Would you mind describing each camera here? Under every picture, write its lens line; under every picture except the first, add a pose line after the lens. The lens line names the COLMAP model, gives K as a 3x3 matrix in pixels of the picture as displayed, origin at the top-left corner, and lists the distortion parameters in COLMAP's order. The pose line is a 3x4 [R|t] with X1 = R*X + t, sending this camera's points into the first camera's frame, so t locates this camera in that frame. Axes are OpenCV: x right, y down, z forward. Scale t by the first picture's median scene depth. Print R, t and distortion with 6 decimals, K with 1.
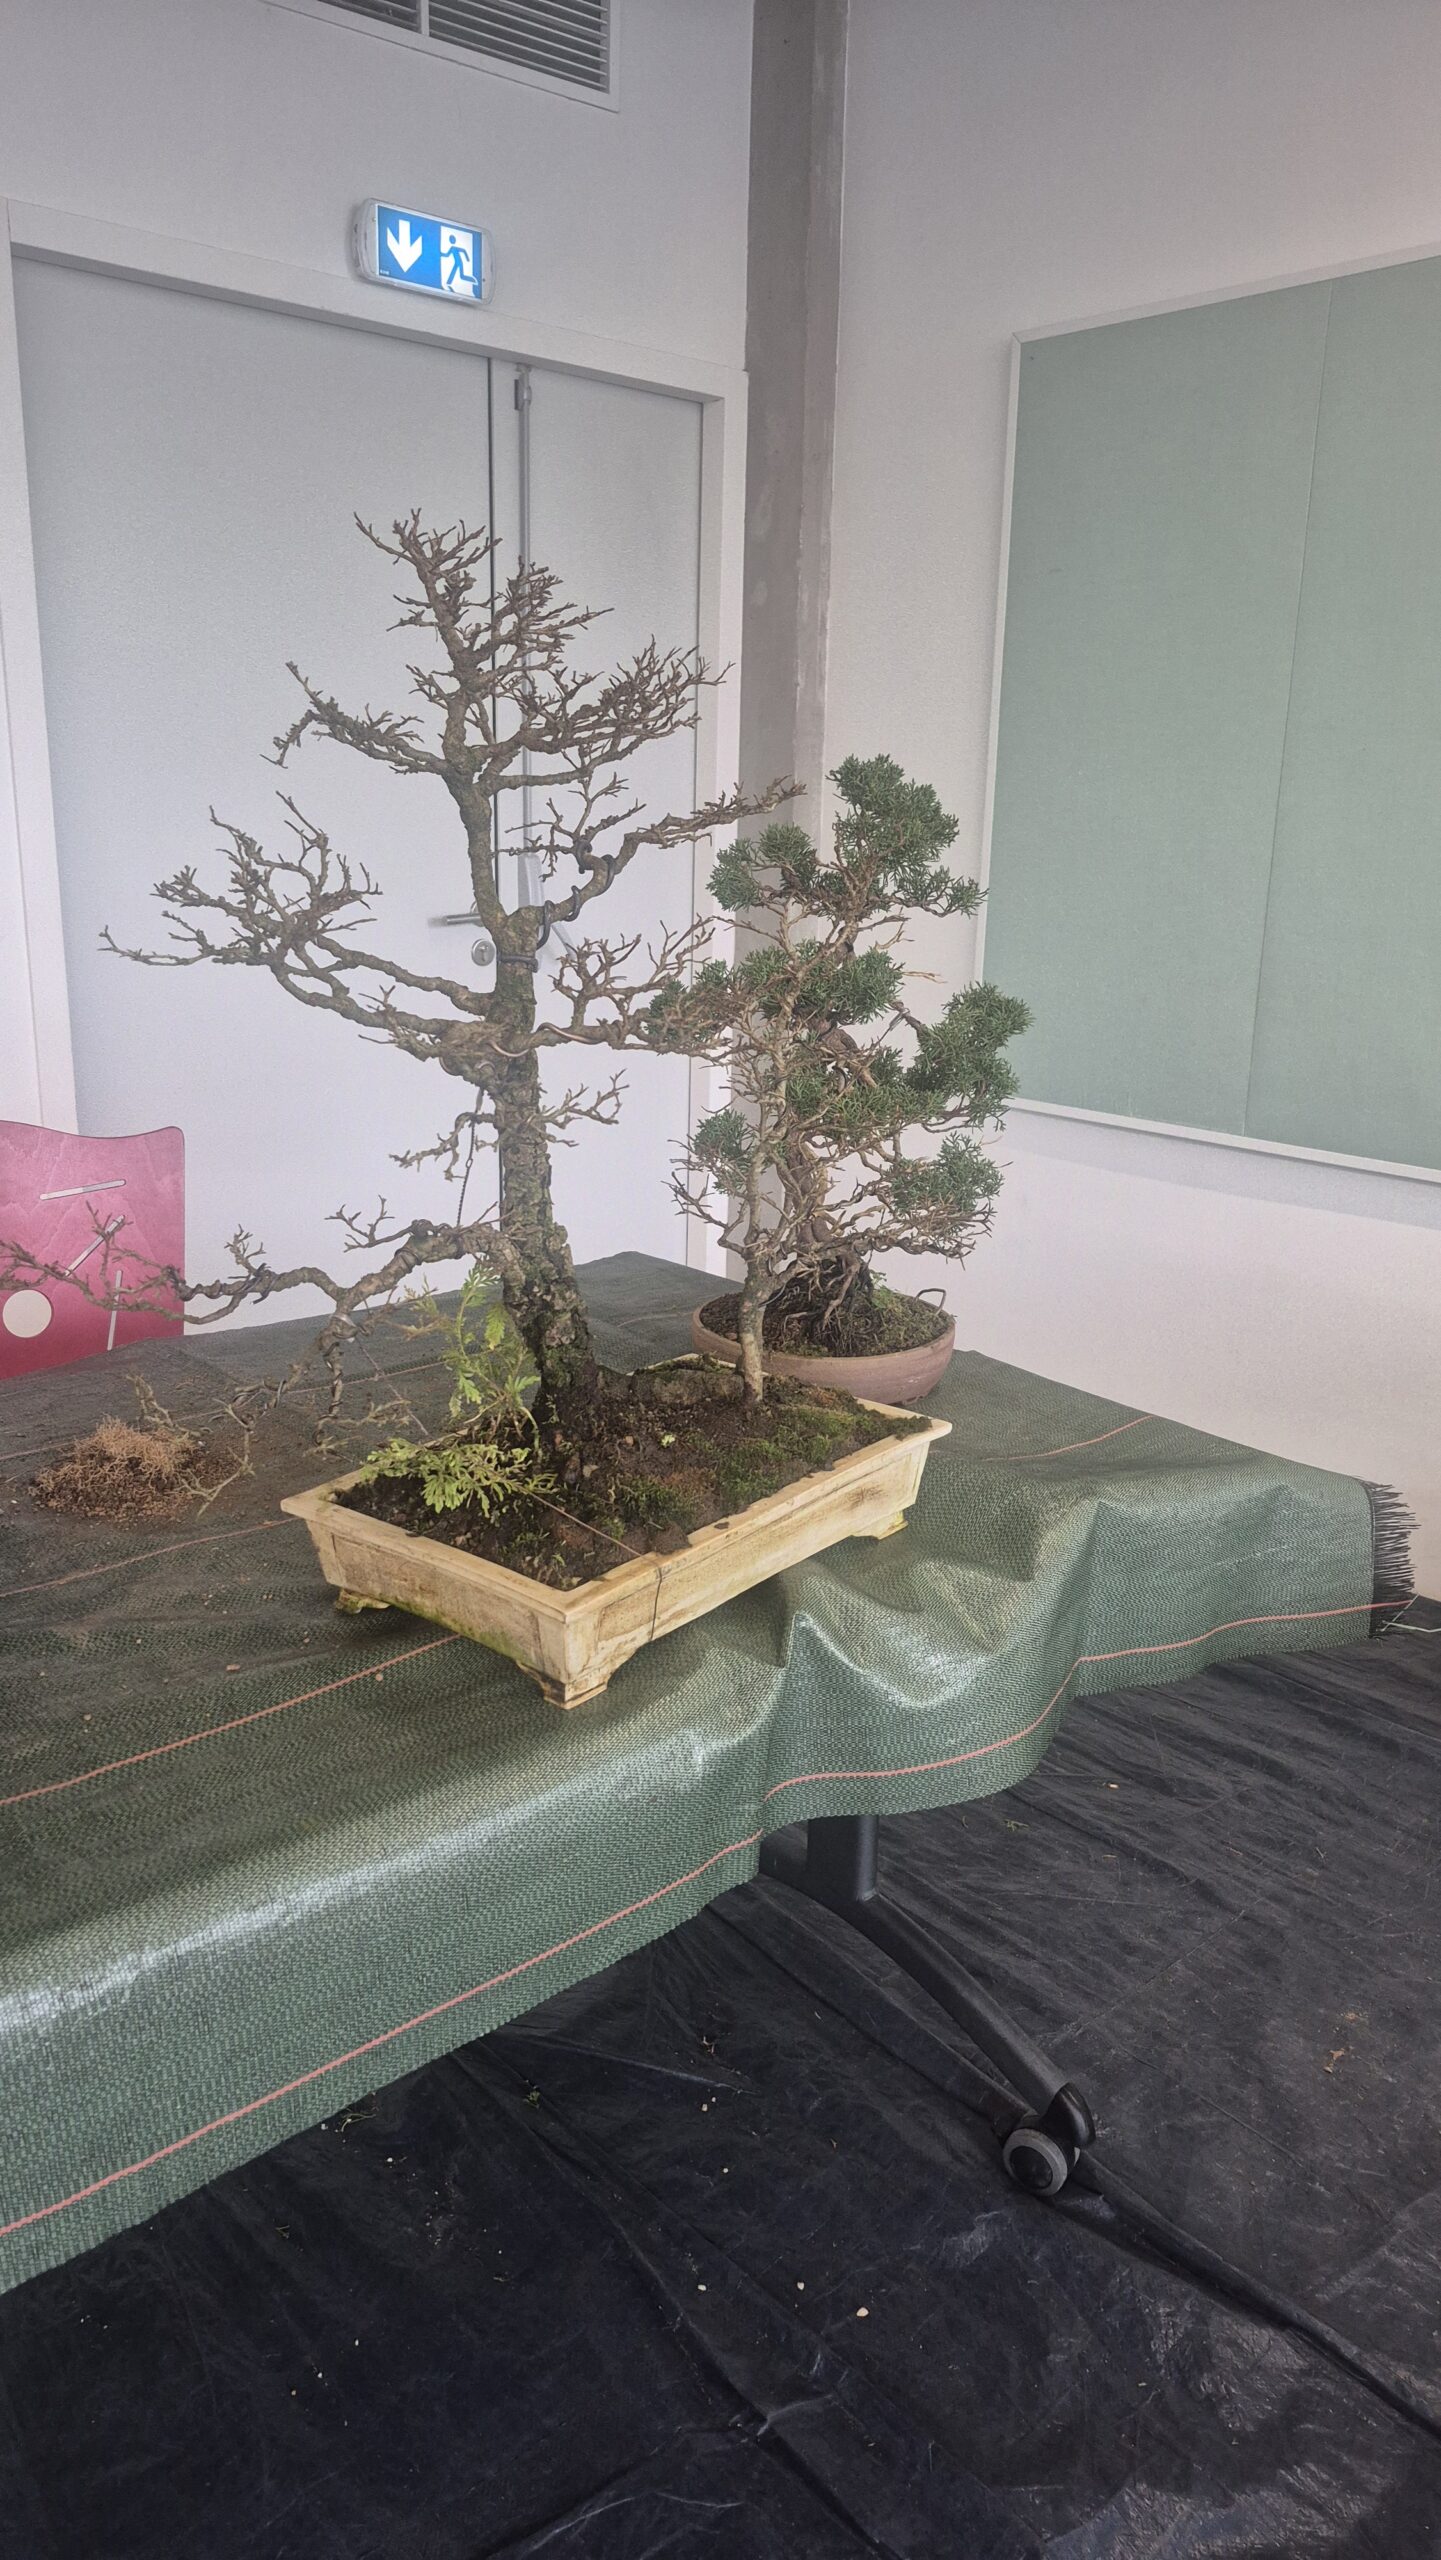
lens RADIAL K [[1760.2, 0, 700.9], [0, 1760.2, 1281.7], [0, 0, 1]] dist [0.119025, -0.207808]
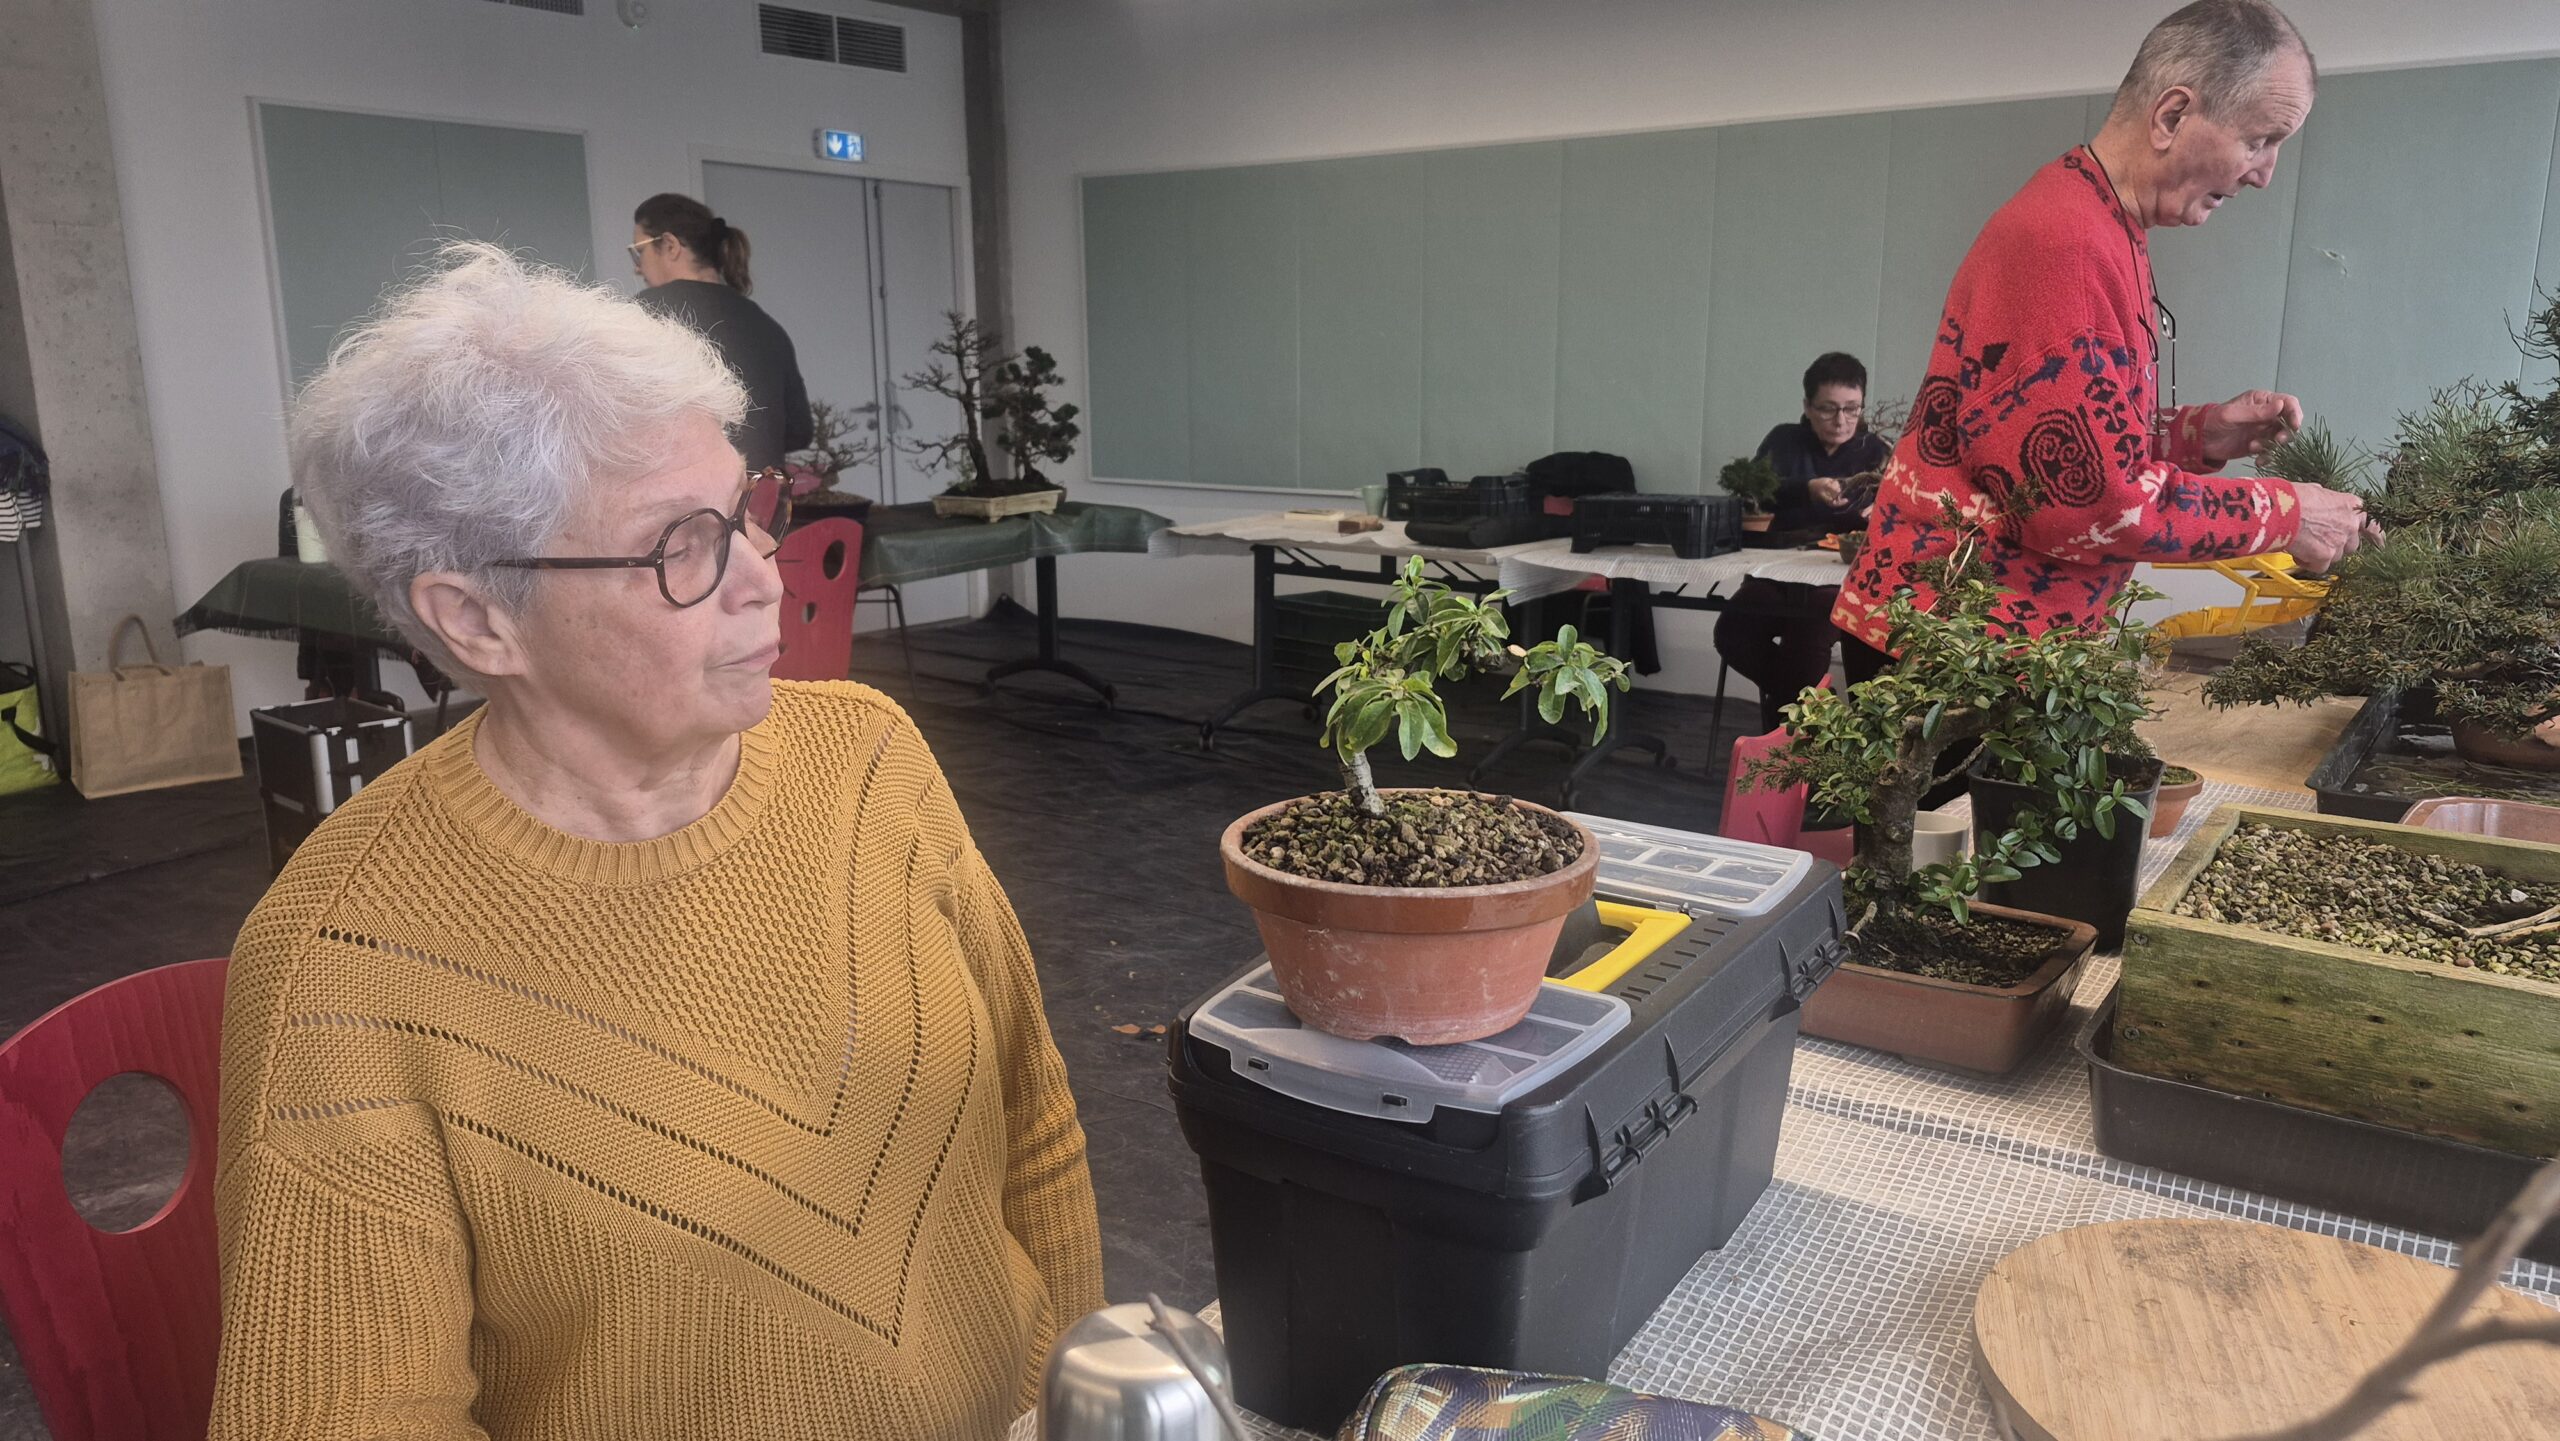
lens RADIAL K [[1760.2, 0, 1281.0], [0, 1760.2, 719.2], [0, 0, 1]] dist [0.119025, -0.207808]
pose [[0.975301, -0.065659, 0.210894, -0.138878], [0.078109, 0.995627, -0.051249, 0.424752], [-0.206607, 0.066456, 0.976164, -1.590215]]
